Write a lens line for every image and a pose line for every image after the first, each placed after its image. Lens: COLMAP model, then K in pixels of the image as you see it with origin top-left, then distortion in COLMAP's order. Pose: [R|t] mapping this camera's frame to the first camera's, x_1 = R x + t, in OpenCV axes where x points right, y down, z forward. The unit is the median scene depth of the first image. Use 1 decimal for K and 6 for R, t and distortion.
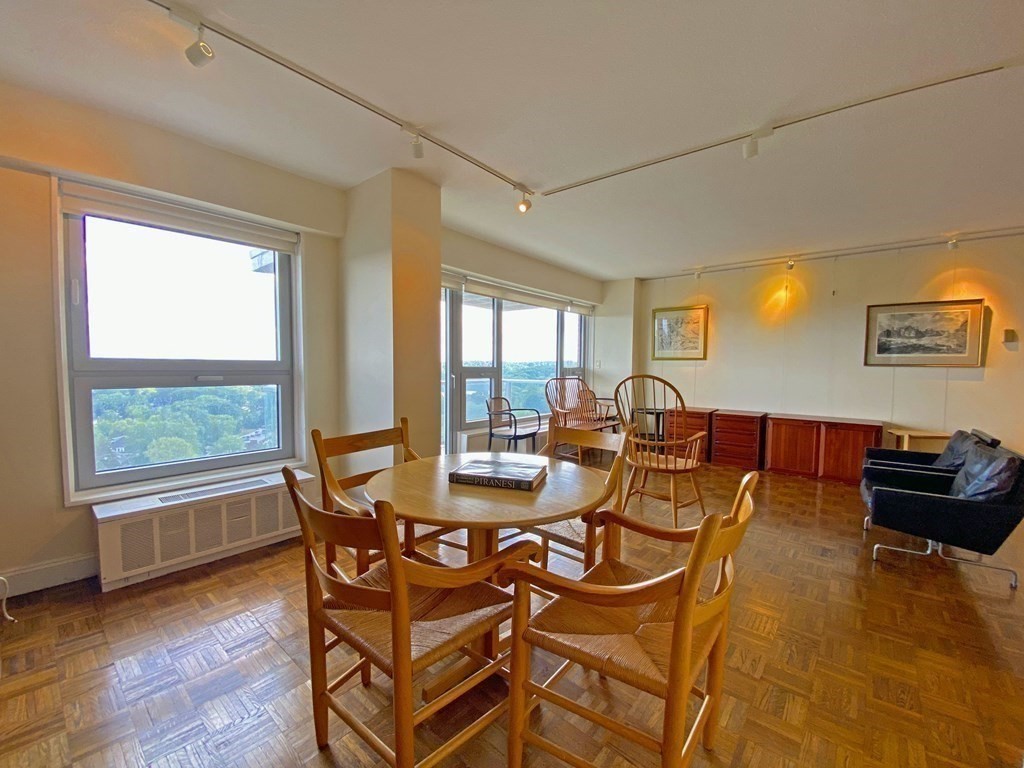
lens RADIAL K [[417.7, 0, 513.4], [0, 417.7, 388.2], [0, 0, 1]] dist [0.019588, -0.019867]
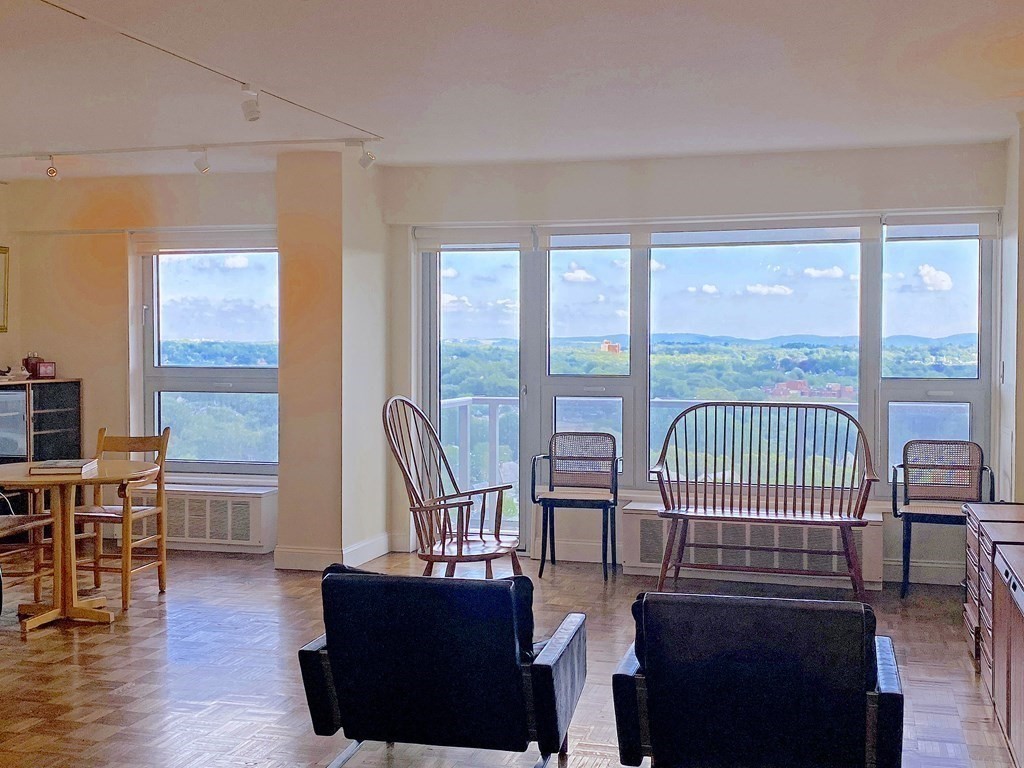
lens RADIAL K [[1185.8, 0, 509.3], [0, 1185.8, 381.8], [0, 0, 1]] dist [0.149514, -0.330886]
pose [[0.390523, 0.023143, -0.920302, 1.489596], [-0.045965, 0.998927, 0.005615, -0.052622], [0.919445, 0.040109, 0.391168, 0.316821]]
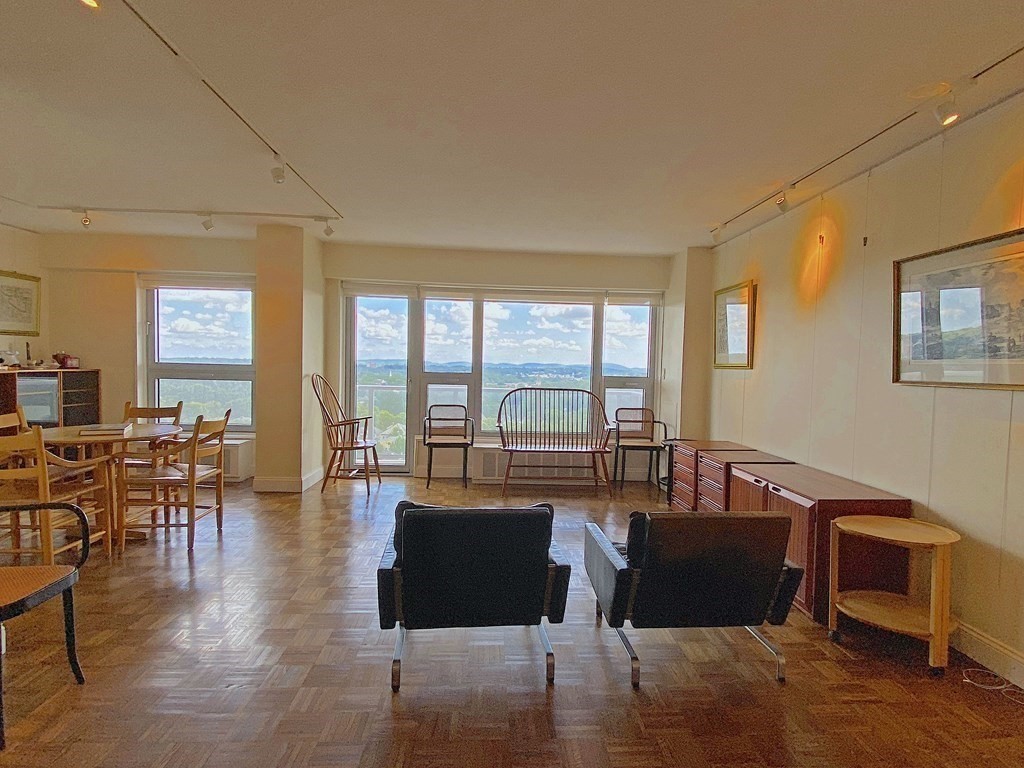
lens RADIAL K [[559.5, 0, 524.7], [0, 559.5, 389.6], [0, 0, 1]] dist [-0.000847, -0.002091]
pose [[0.686257, 0.039206, -0.726302, 1.112339], [-0.056419, 0.998407, 0.000586, -0.024098], [0.725168, 0.040575, 0.687375, 0.258150]]
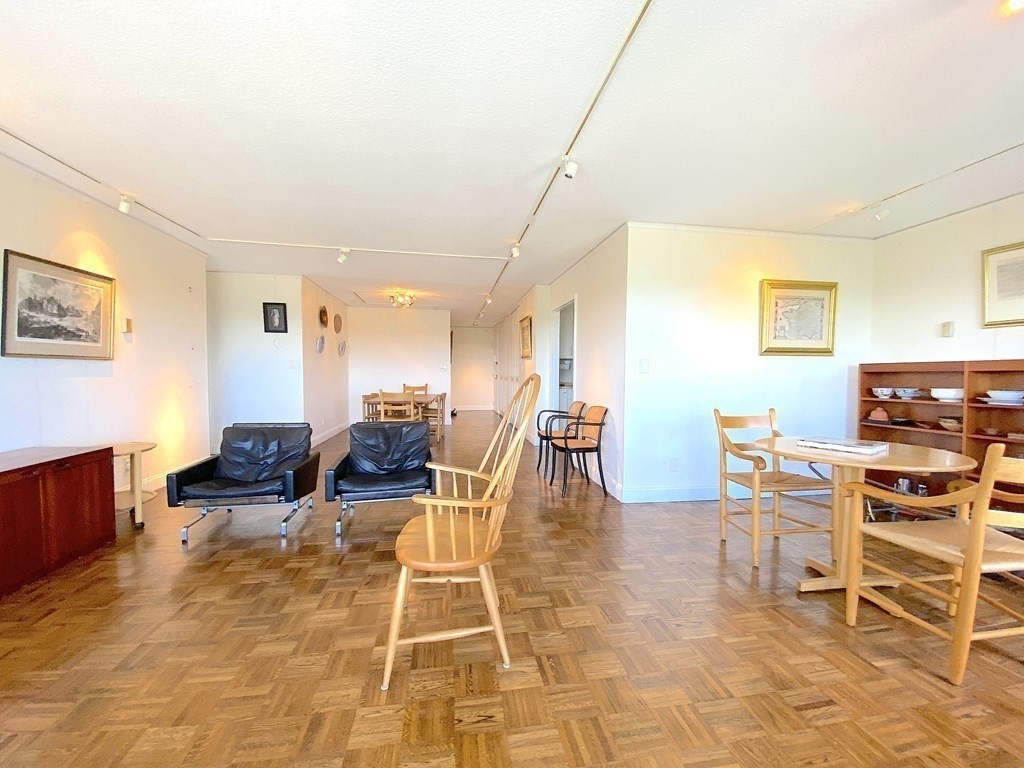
lens RADIAL K [[417.7, 0, 513.4], [0, 417.7, 388.2], [0, 0, 1]] dist [0.019588, -0.019867]
pose [[-0.754598, -0.038620, 0.655049, -0.041866], [0.022026, 0.996213, 0.084109, -0.045690], [-0.655817, 0.077897, -0.750890, 1.062163]]
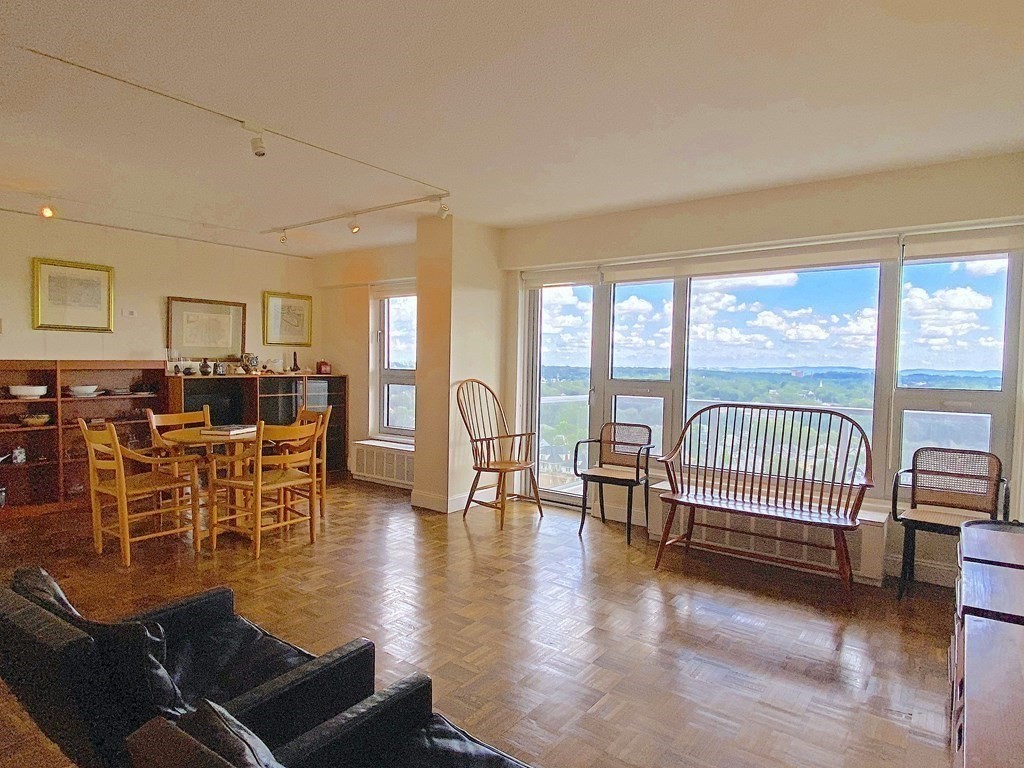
lens RADIAL K [[594.2, 0, 511.3], [0, 594.2, 390.2], [0, 0, 1]] dist [0.058402, -0.053378]
pose [[0.044836, 0.034923, -0.998384, 1.043518], [-0.070785, 0.996988, 0.031695, -0.055956], [0.996483, 0.069250, 0.047173, 0.818902]]
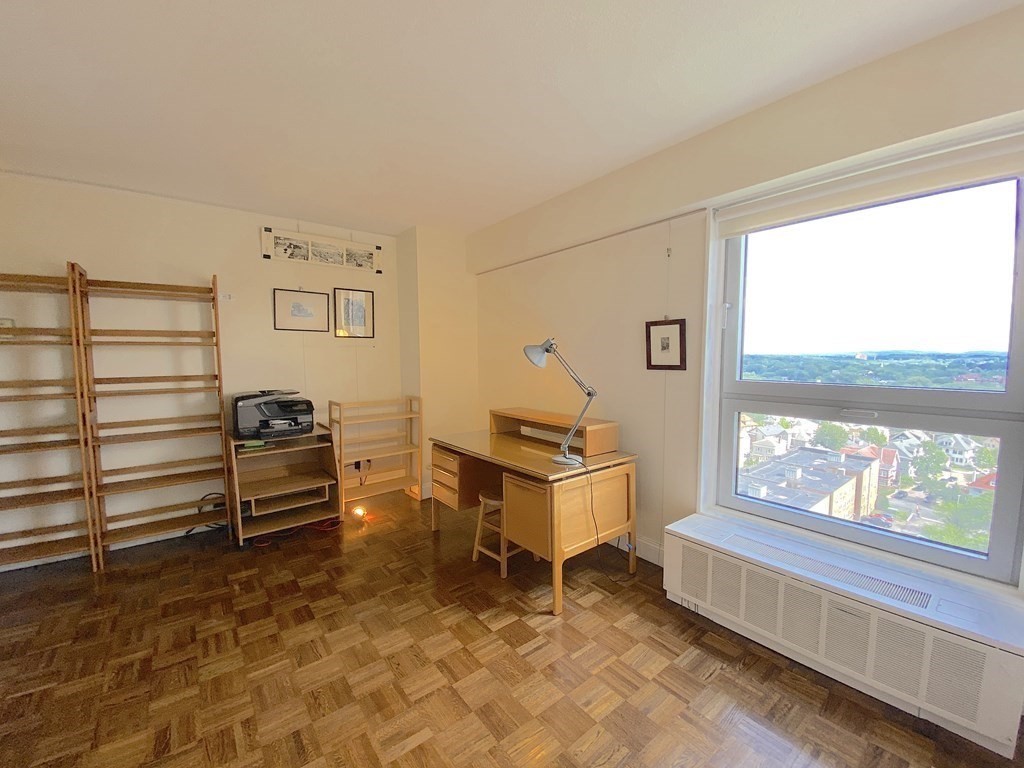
lens RADIAL K [[417.7, 0, 513.4], [0, 417.7, 388.2], [0, 0, 1]] dist [0.019588, -0.019867]
pose [[-0.213884, 0.064788, -0.974708, 0.042664], [-0.050078, 0.995759, 0.077176, -0.056094], [0.975575, 0.065318, -0.209732, 0.379172]]
